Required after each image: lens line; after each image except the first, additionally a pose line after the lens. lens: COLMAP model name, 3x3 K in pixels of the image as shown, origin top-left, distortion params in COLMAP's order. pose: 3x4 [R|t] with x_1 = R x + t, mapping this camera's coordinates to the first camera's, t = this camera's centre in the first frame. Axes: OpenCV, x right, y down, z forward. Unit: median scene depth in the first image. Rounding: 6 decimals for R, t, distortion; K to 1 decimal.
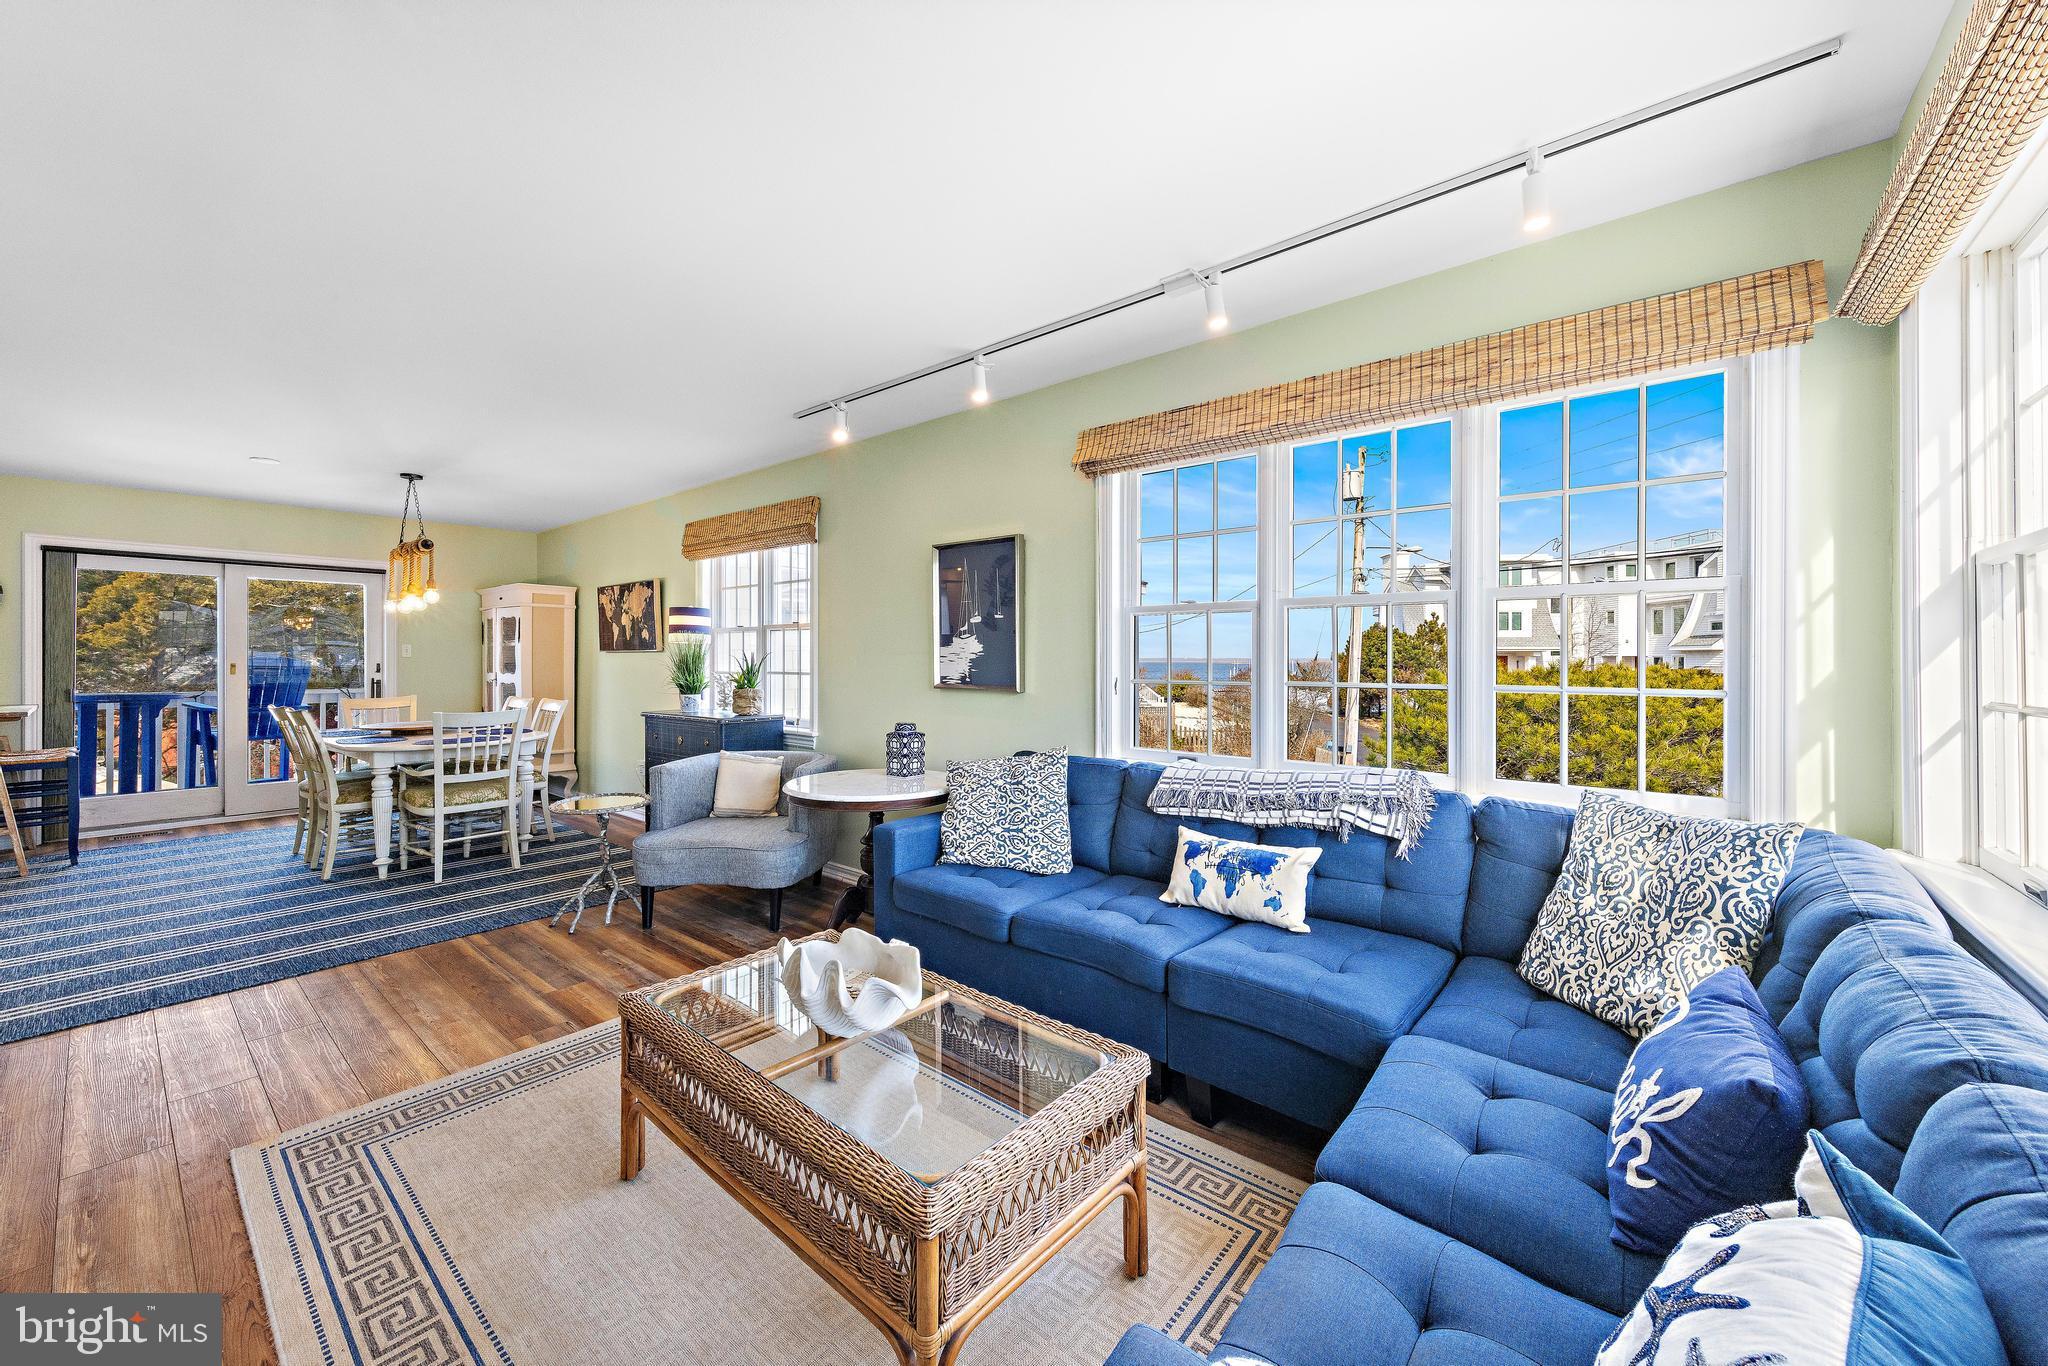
lens RADIAL K [[746.3, 0, 1027.4], [0, 746.3, 659.6], [0, 0, 1]] dist [-0.000311, 0.000116]
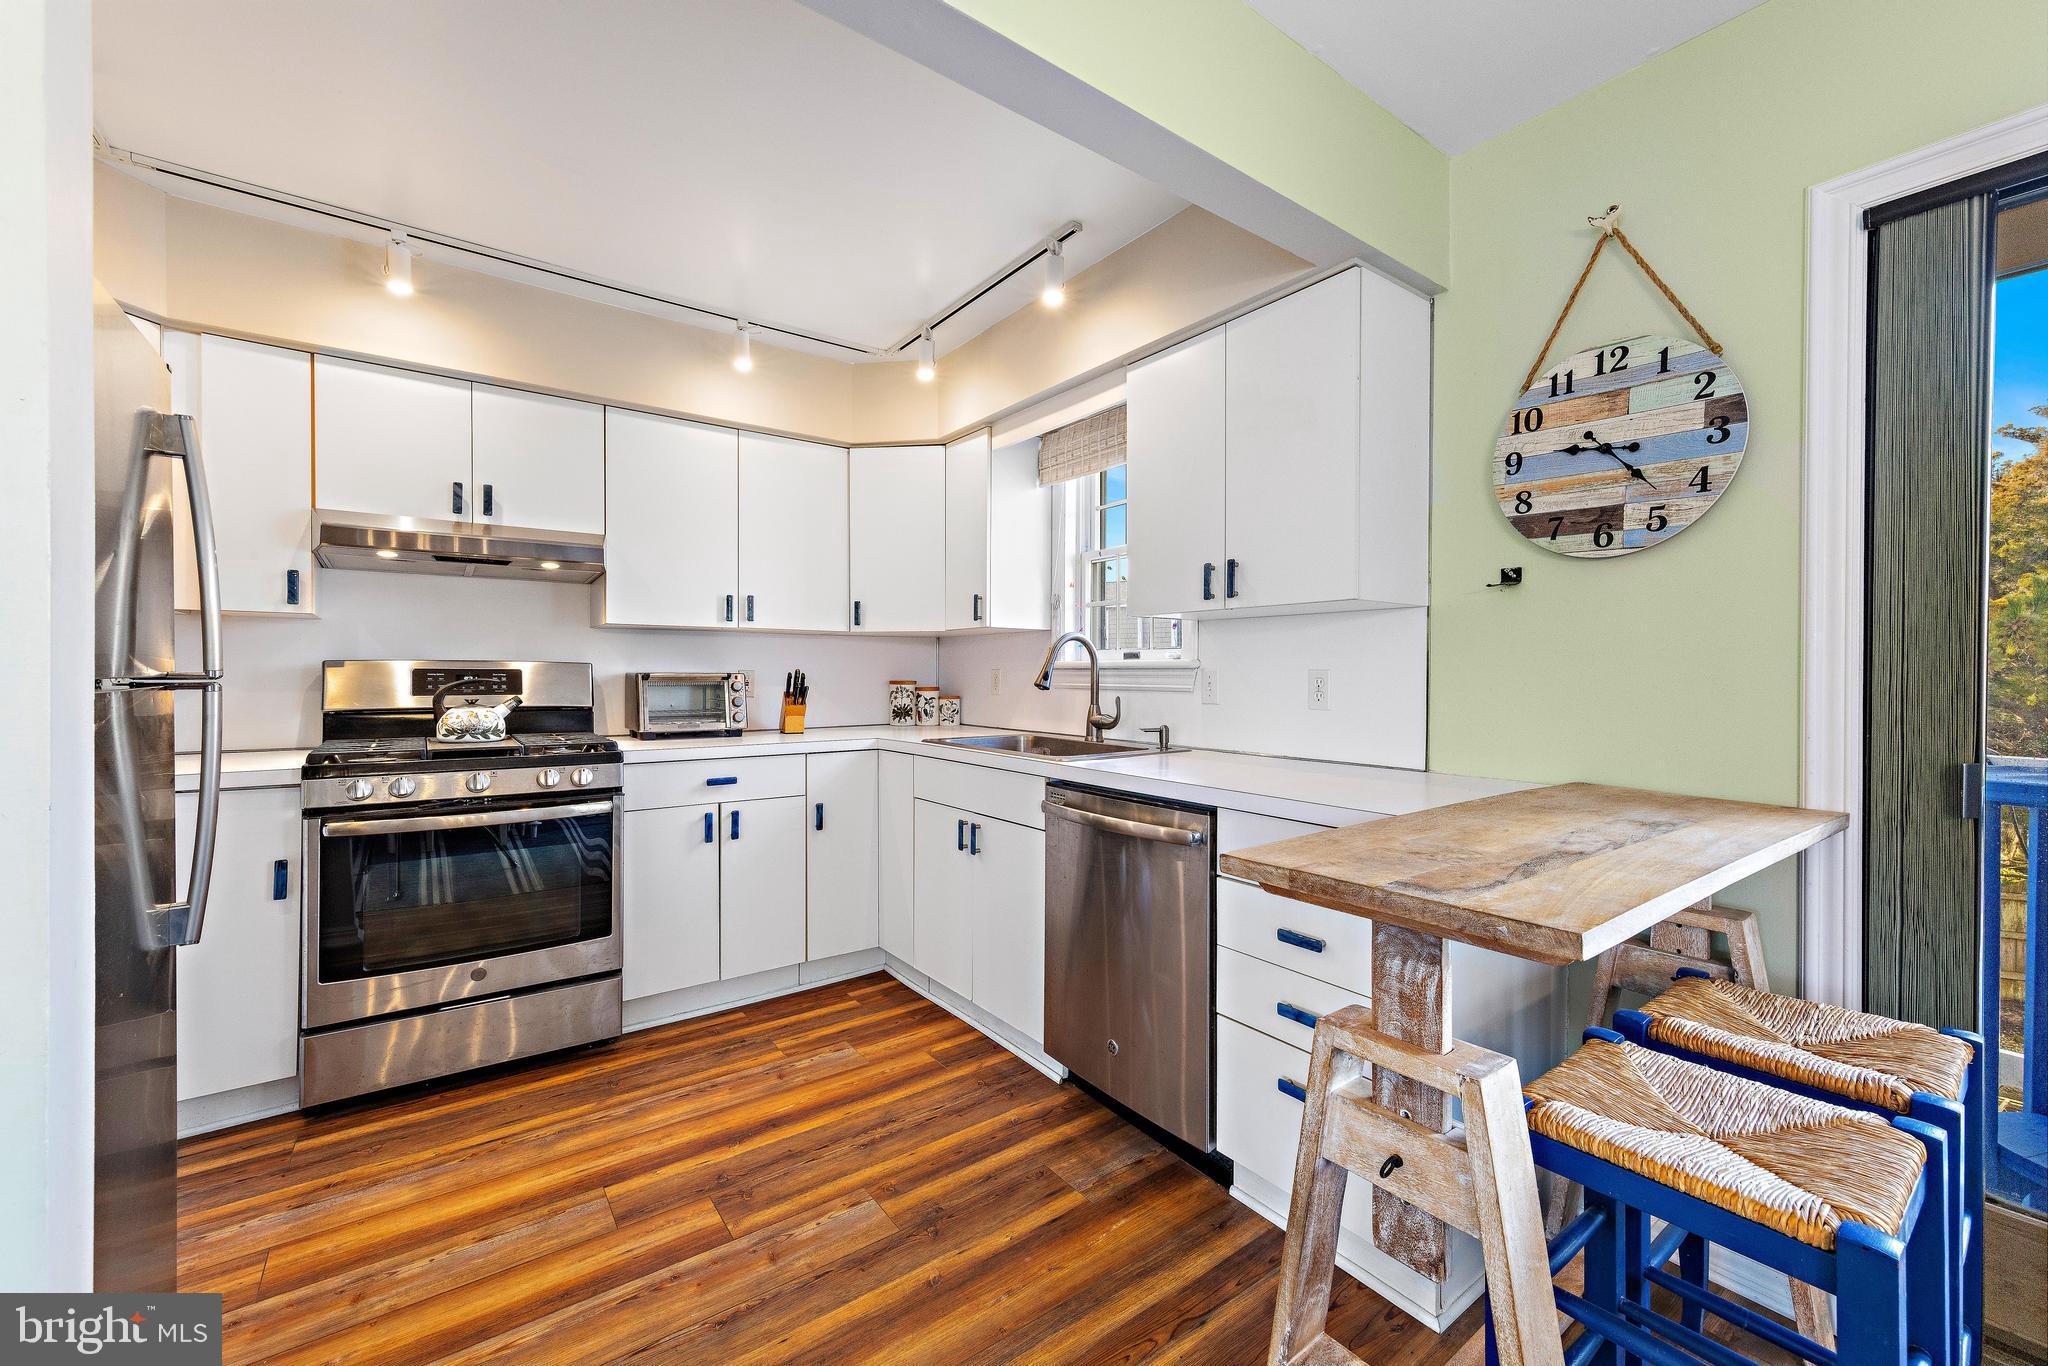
lens RADIAL K [[813.1, 0, 1032.3], [0, 813.1, 674.4], [0, 0, 1]] dist [0.010042, -0.000121]
pose [[-0.250235, 0.000213, -0.968185, -0.750149], [-0.002838, 0.999996, 0.000954, 0.008384], [0.968181, 0.002987, -0.250233, 0.612436]]
